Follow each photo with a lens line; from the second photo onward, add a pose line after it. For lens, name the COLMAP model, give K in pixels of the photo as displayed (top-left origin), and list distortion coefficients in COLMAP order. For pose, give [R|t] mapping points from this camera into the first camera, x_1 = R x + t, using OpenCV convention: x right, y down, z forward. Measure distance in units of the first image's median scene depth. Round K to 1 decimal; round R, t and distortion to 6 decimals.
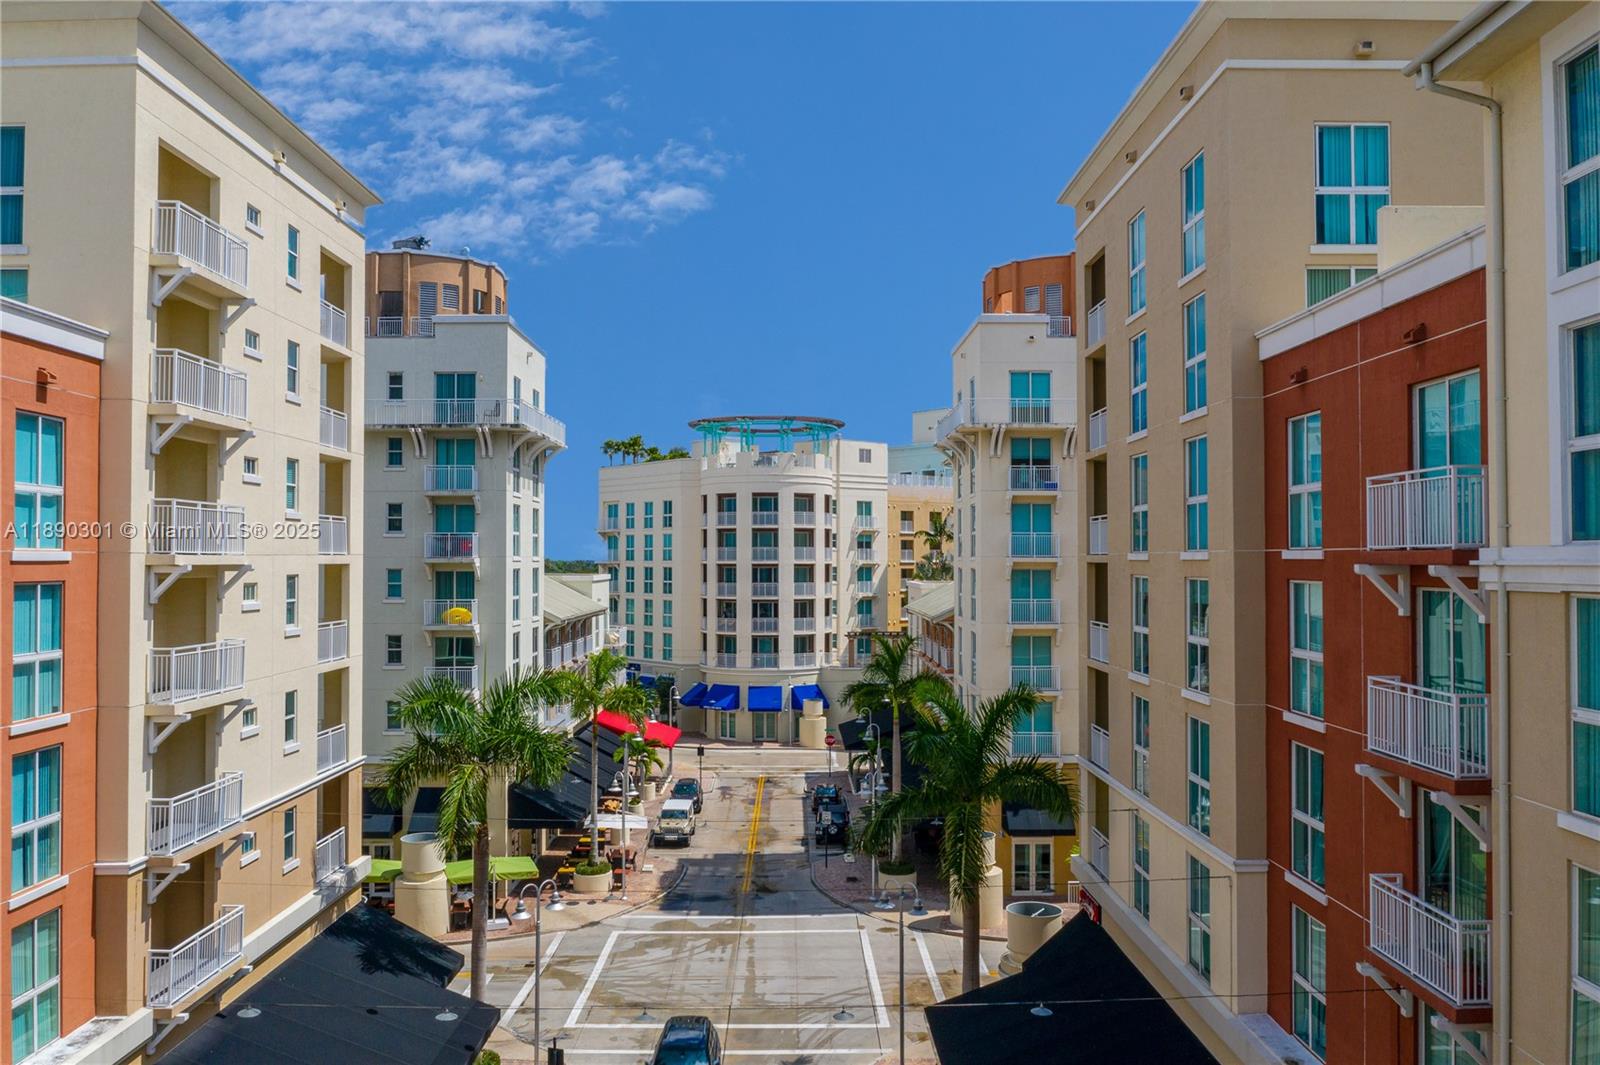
lens RADIAL K [[1250.7, 0, 800.0], [0, 1250.7, 532.5], [0, 0, 1]] dist [-0.031597, 0.040917]
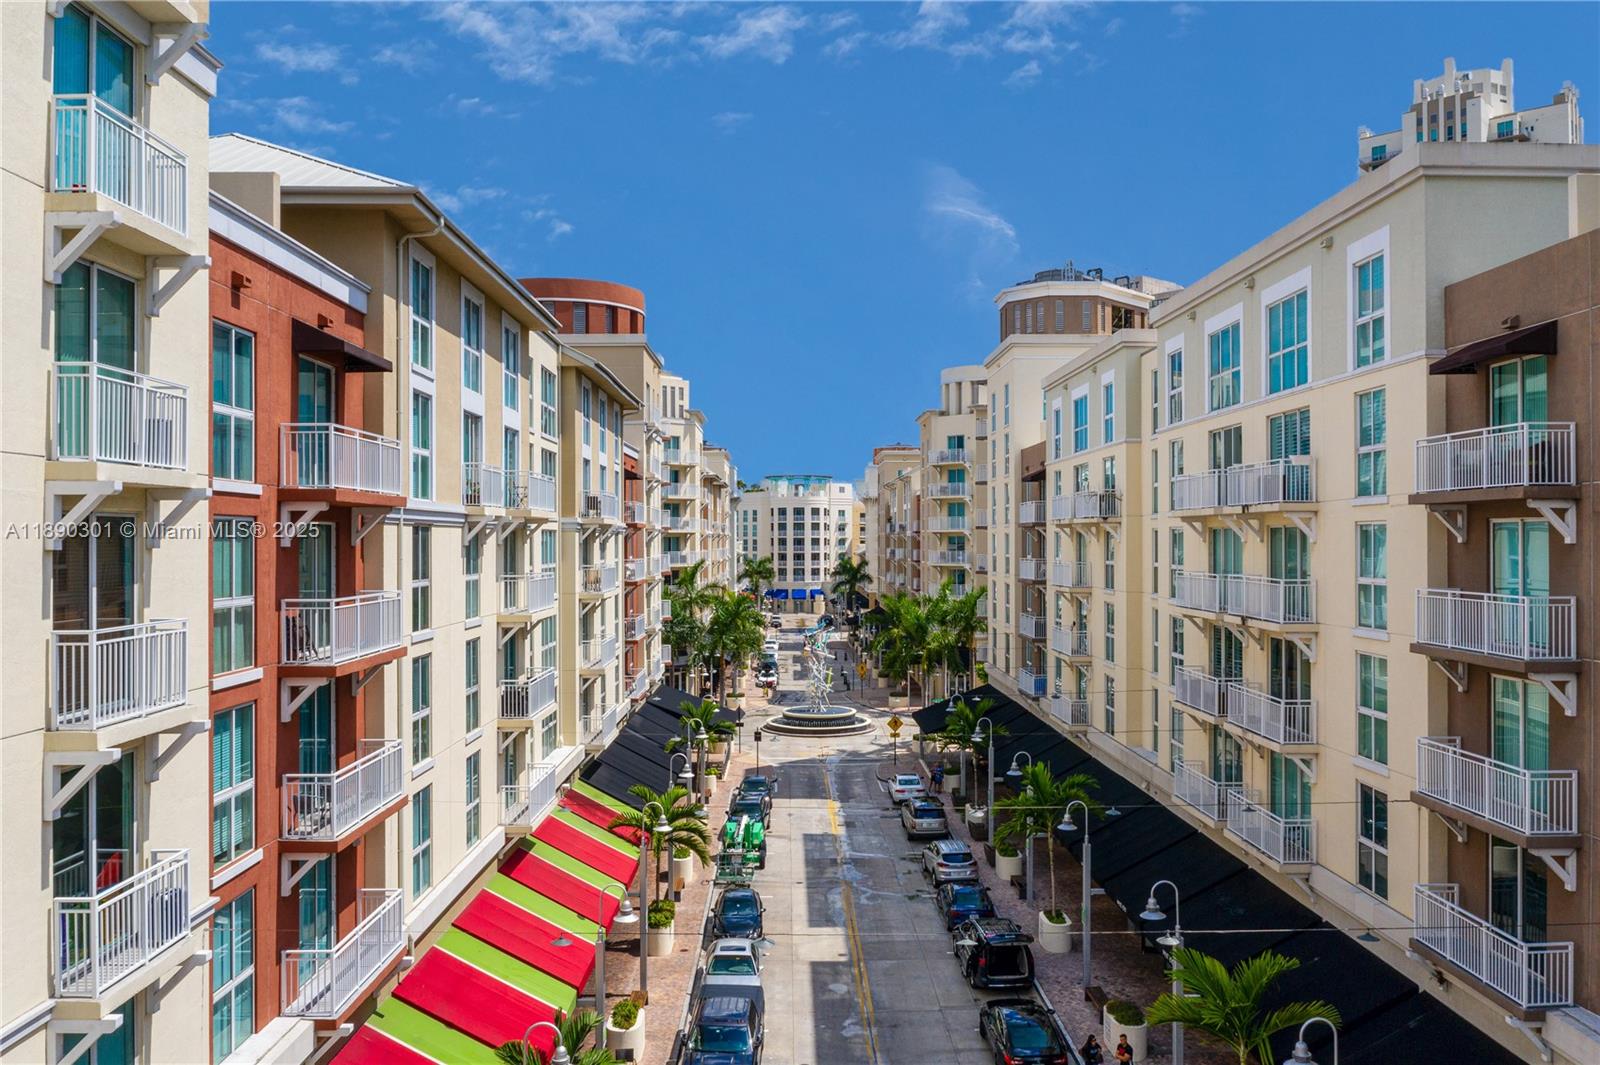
lens RADIAL K [[1250.7, 0, 800.0], [0, 1250.7, 532.5], [0, 0, 1]] dist [-0.031597, 0.040917]
pose [[0.999997, -0.002019, 0.001040, -0.027918], [0.002000, 0.999846, 0.017416, -0.025685], [-0.001075, -0.017414, 0.999848, -1.349394]]
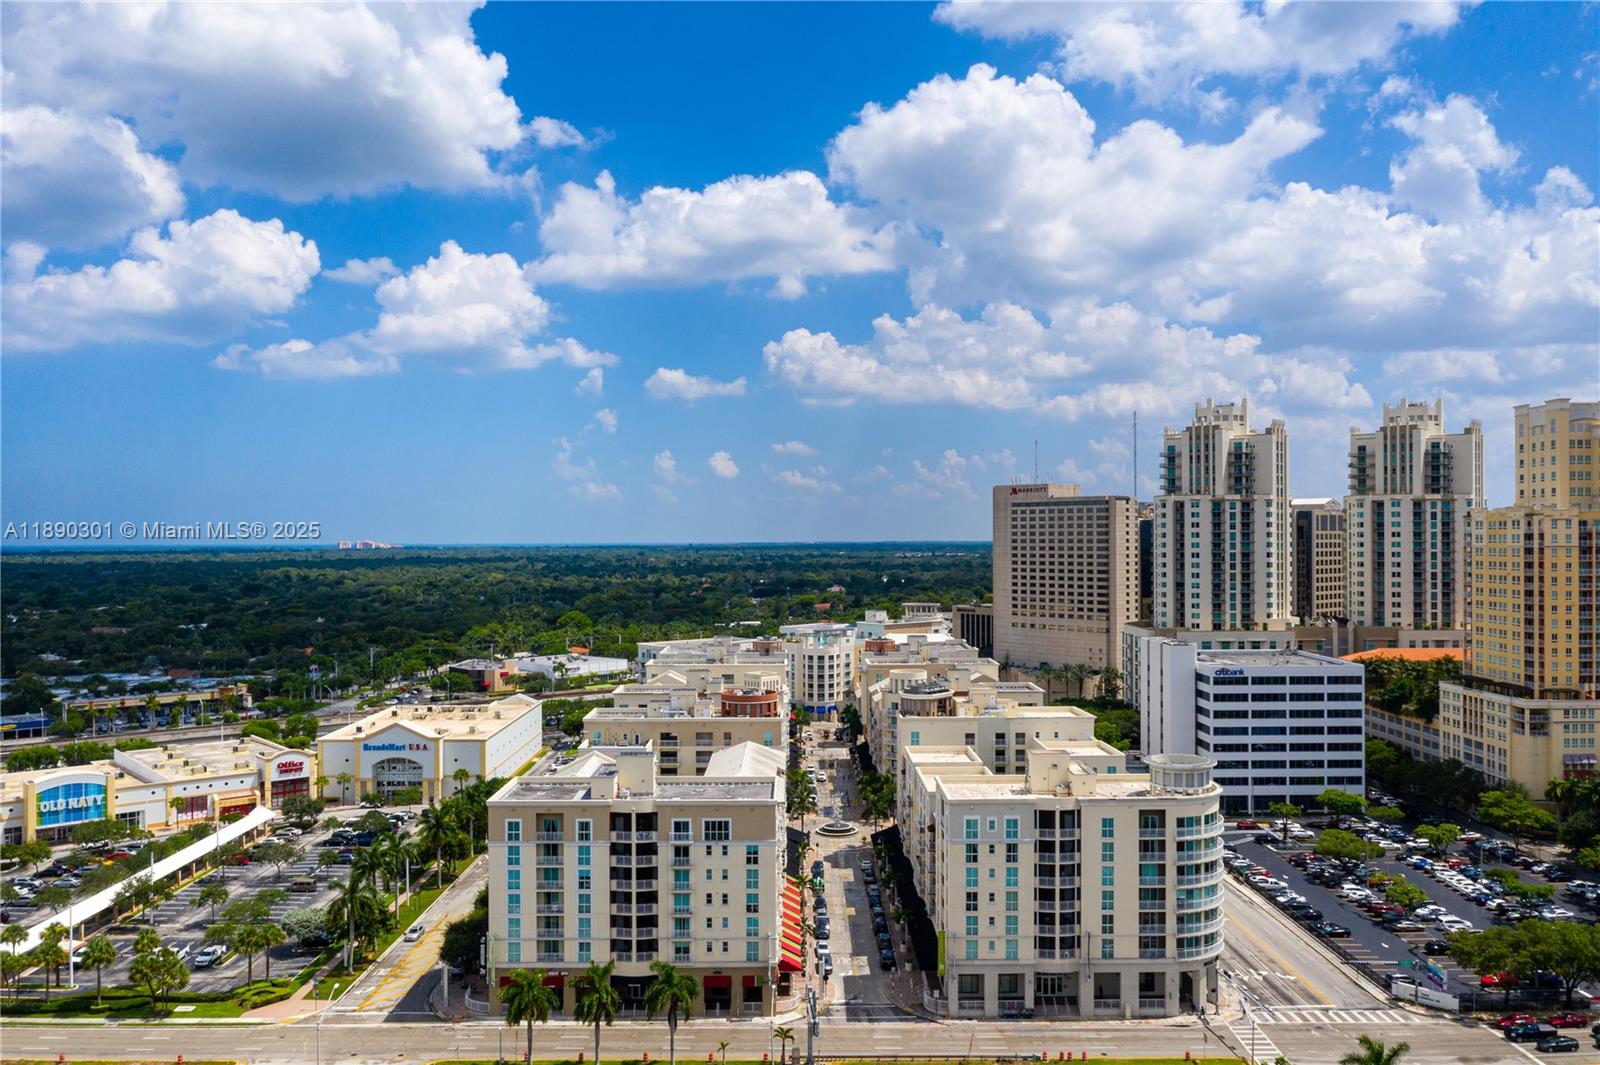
lens RADIAL K [[1243.7, 0, 797.8], [0, 1243.7, 531.7], [0, 0, 1]] dist [-0.017091, 0.013301]
pose [[0.999967, -0.002699, -0.007600, -0.067986], [0.002832, 0.999843, 0.017502, -0.471496], [0.007552, -0.017523, 0.999818, -2.756864]]
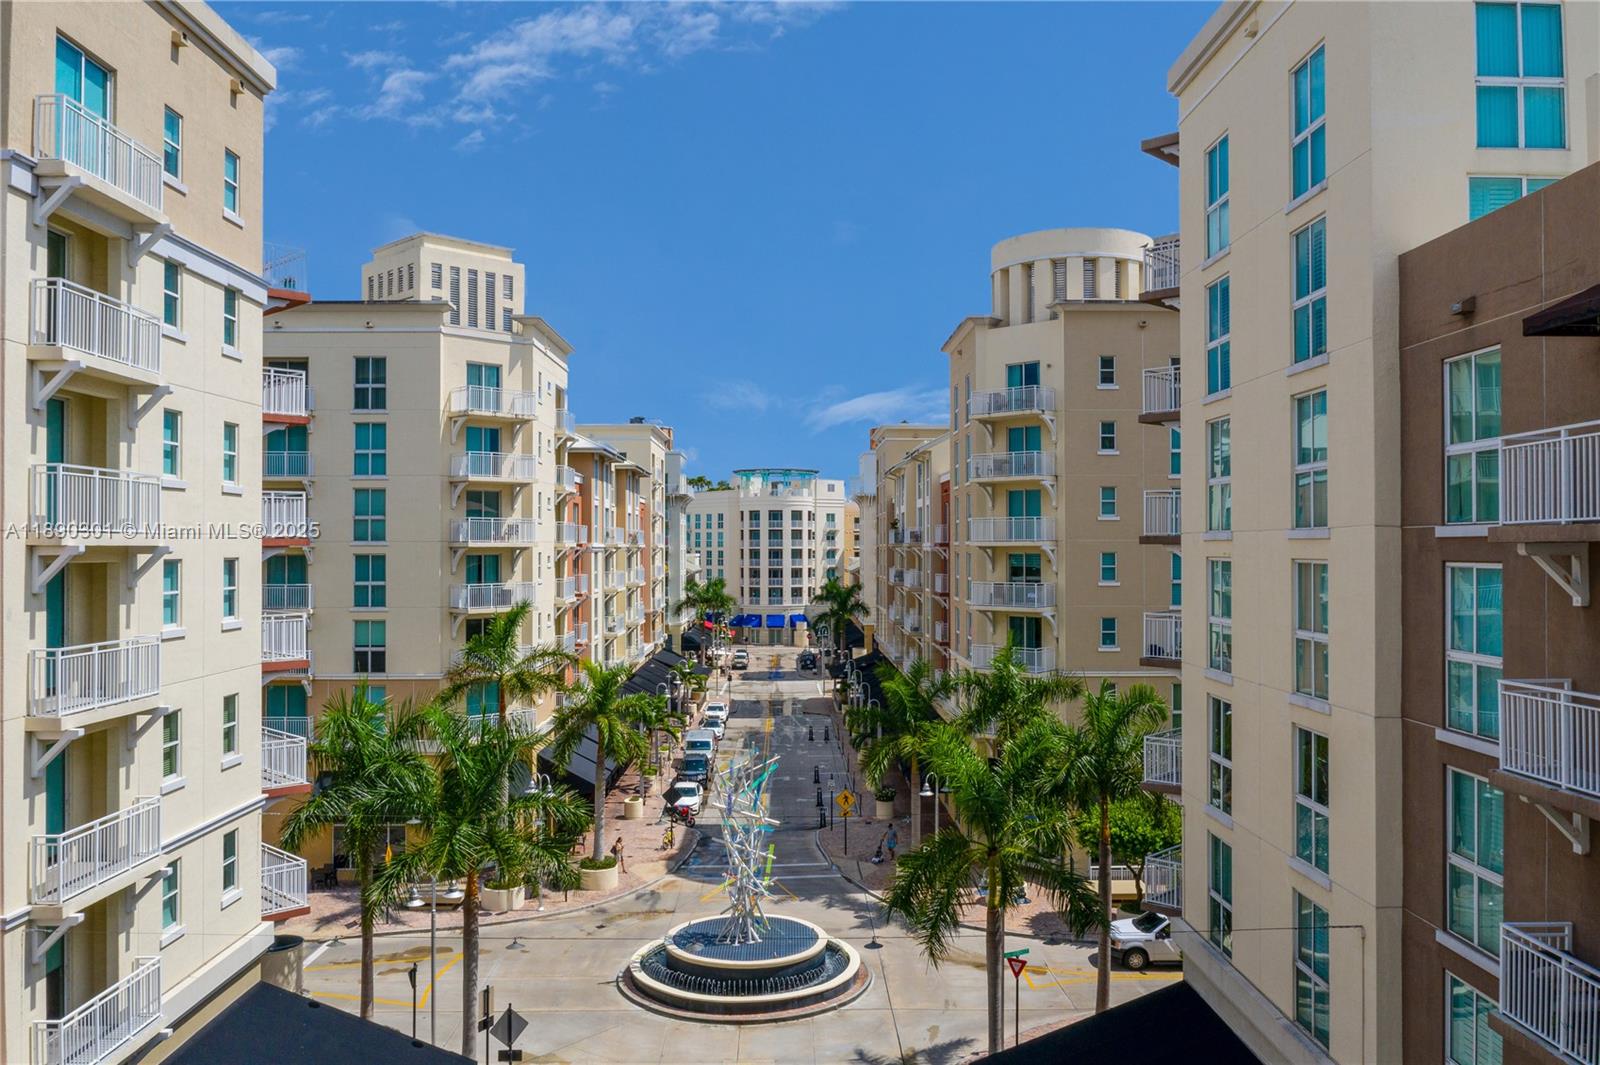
lens RADIAL K [[1250.7, 0, 800.0], [0, 1250.7, 532.5], [0, 0, 1]] dist [-0.031597, 0.040917]
pose [[0.999997, -0.001676, 0.001640, 0.005184], [0.001657, 0.999936, 0.011229, -0.019503], [-0.001658, -0.011226, 0.999936, -0.839737]]
